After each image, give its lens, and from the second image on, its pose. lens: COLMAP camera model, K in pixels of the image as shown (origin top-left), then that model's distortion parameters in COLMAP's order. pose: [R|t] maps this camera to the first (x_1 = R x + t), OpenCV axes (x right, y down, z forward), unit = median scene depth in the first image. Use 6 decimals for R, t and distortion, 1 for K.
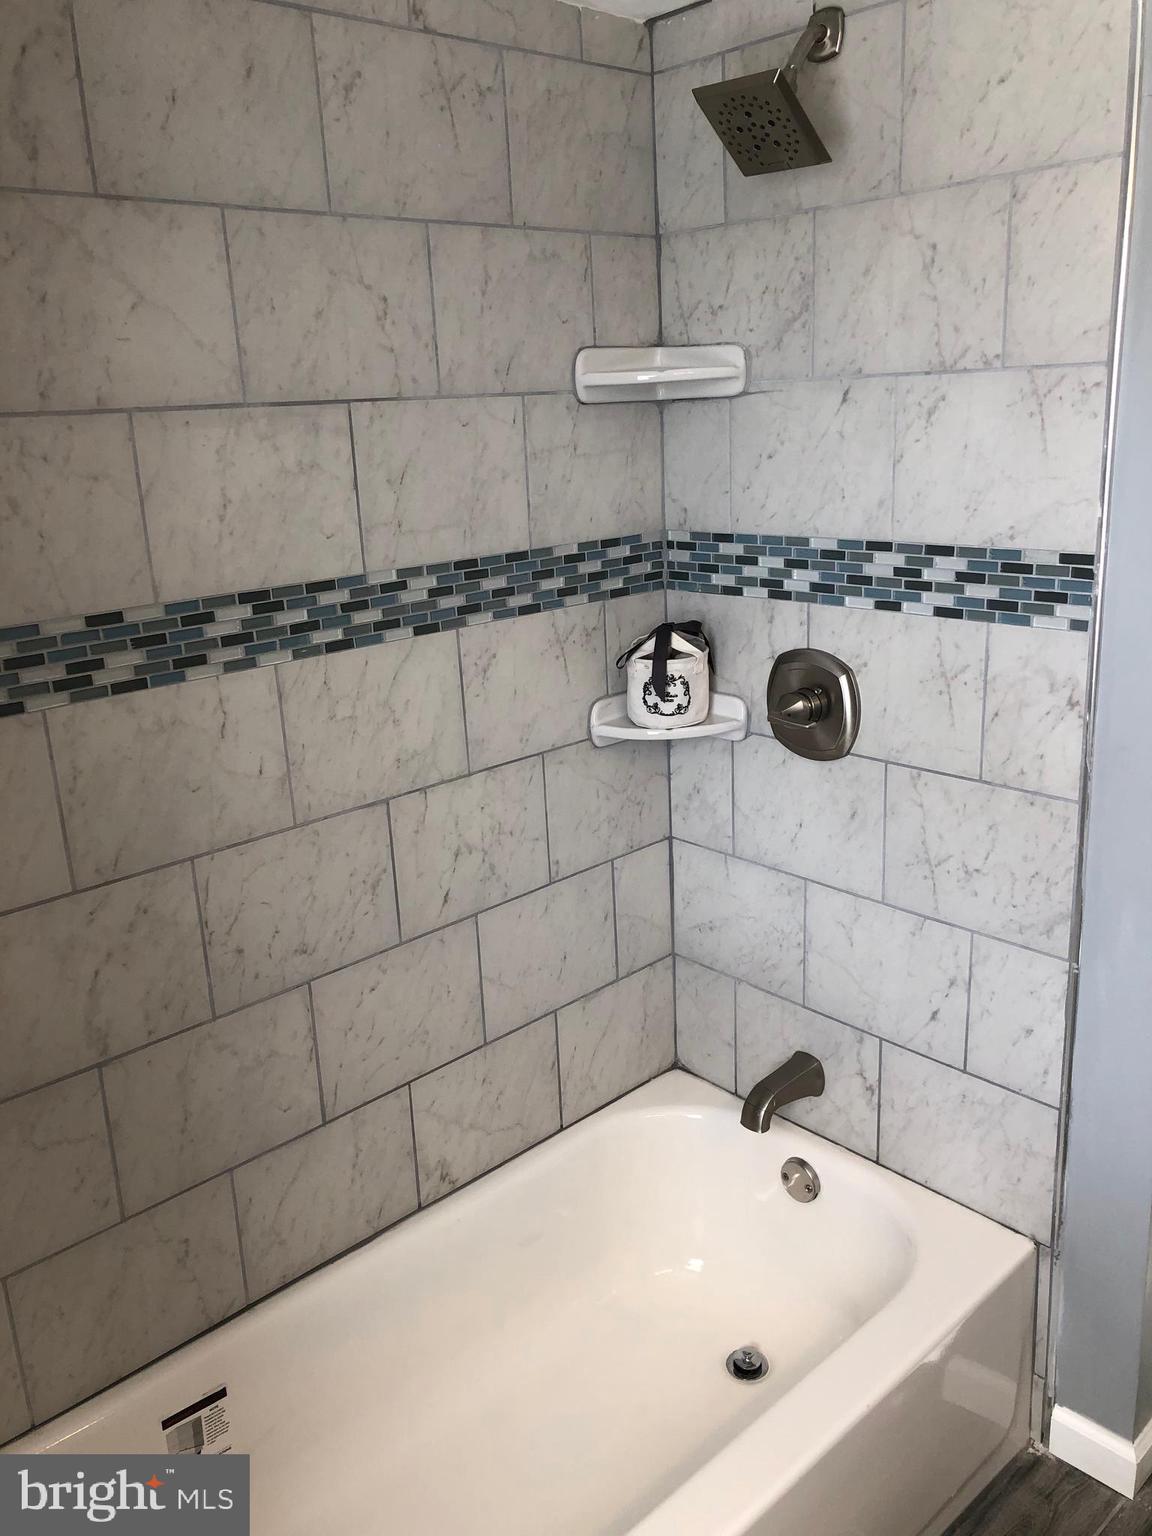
lens RADIAL K [[1265.5, 0, 568.4], [0, 1265.5, 770.0], [0, 0, 1]] dist [0.054569, -0.031954]
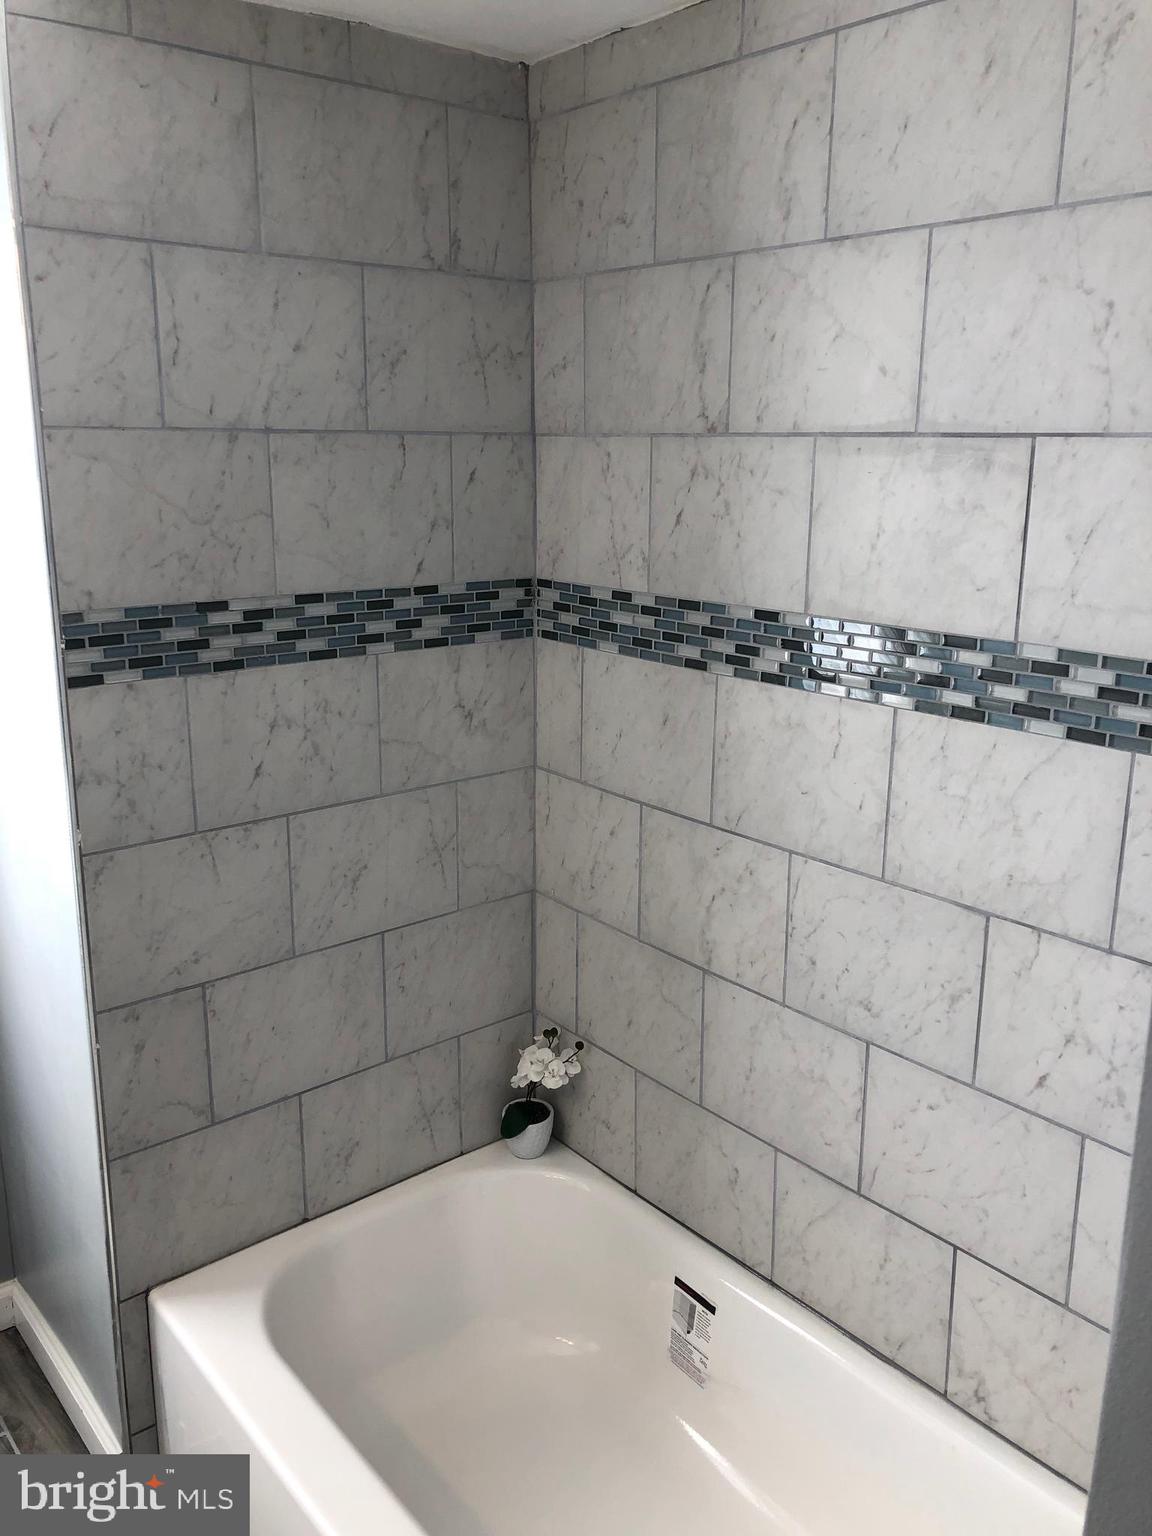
lens RADIAL K [[1265.5, 0, 568.8], [0, 1265.5, 768.6], [0, 0, 1]] dist [0.054569, -0.031954]
pose [[-0.050258, 0.299512, -0.952768, 0.720958], [-0.285688, 0.909800, 0.301074, -0.266679], [0.957004, 0.287326, 0.039843, 0.772312]]
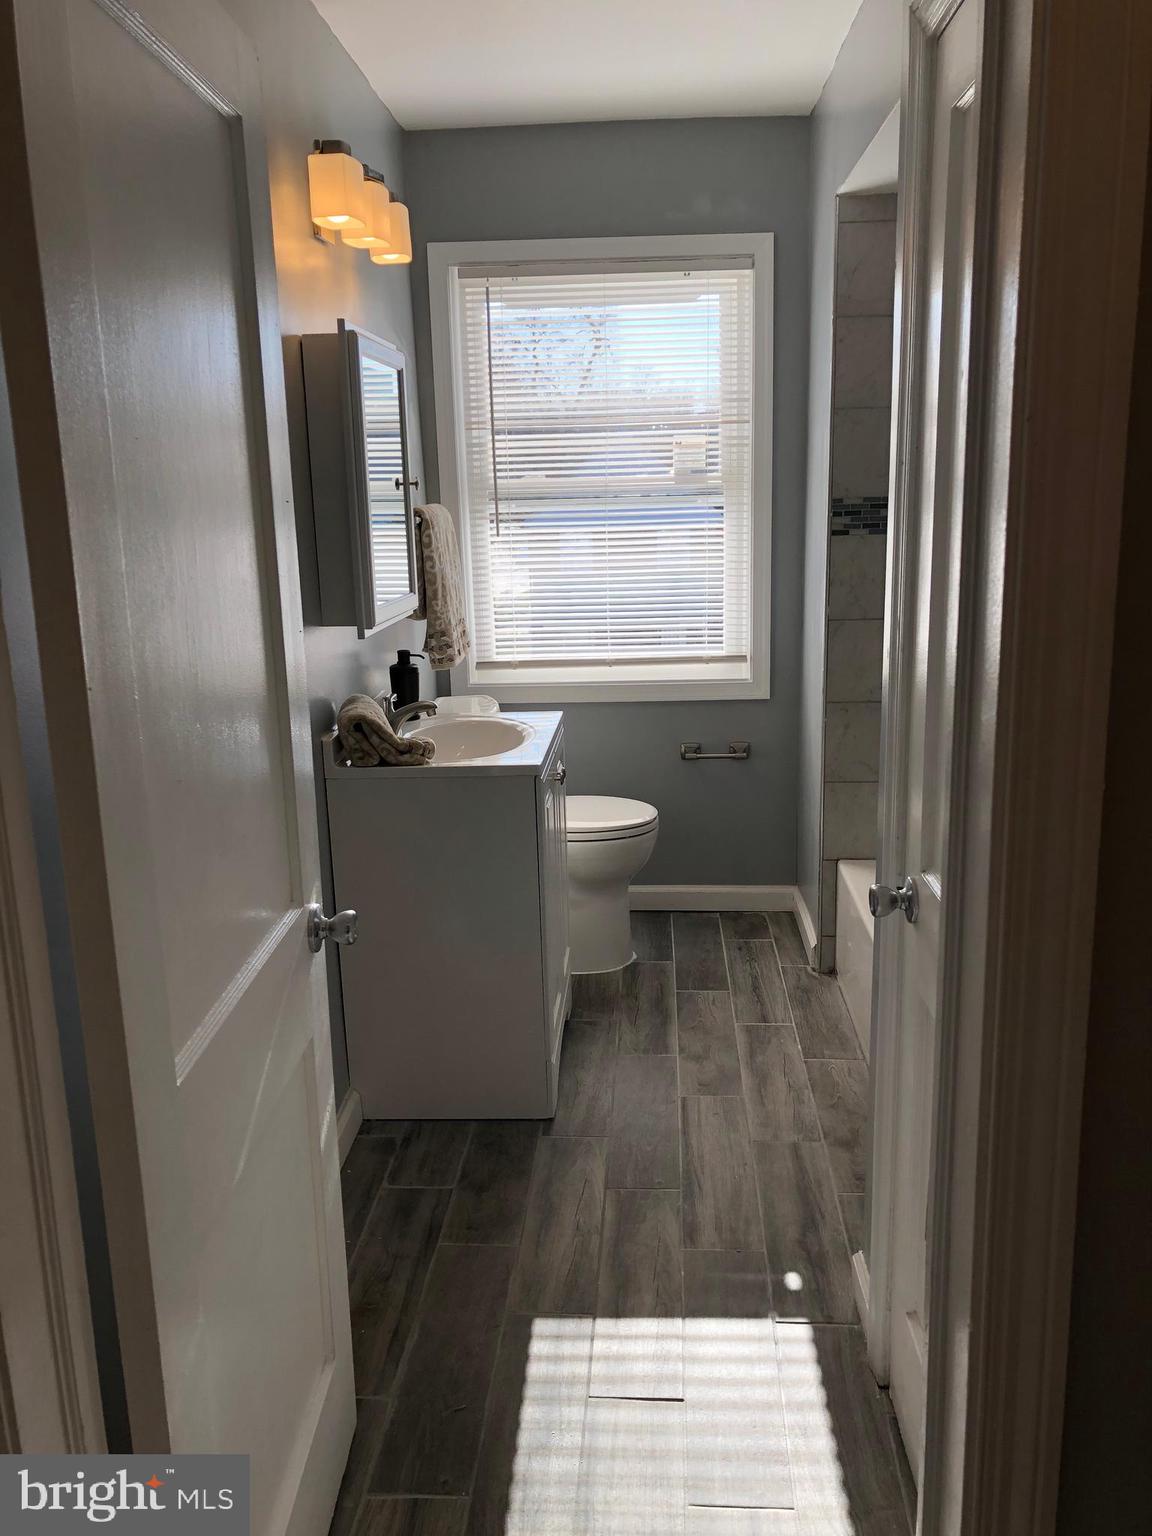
lens RADIAL K [[1265.5, 0, 575.9], [0, 1265.5, 767.8], [0, 0, 1]] dist [0.054569, -0.031954]
pose [[-0.707613, 0.222806, -0.670553, 1.315248], [-0.140511, 0.885663, 0.442558, -0.387996], [0.692488, 0.407380, -0.595400, 1.313685]]
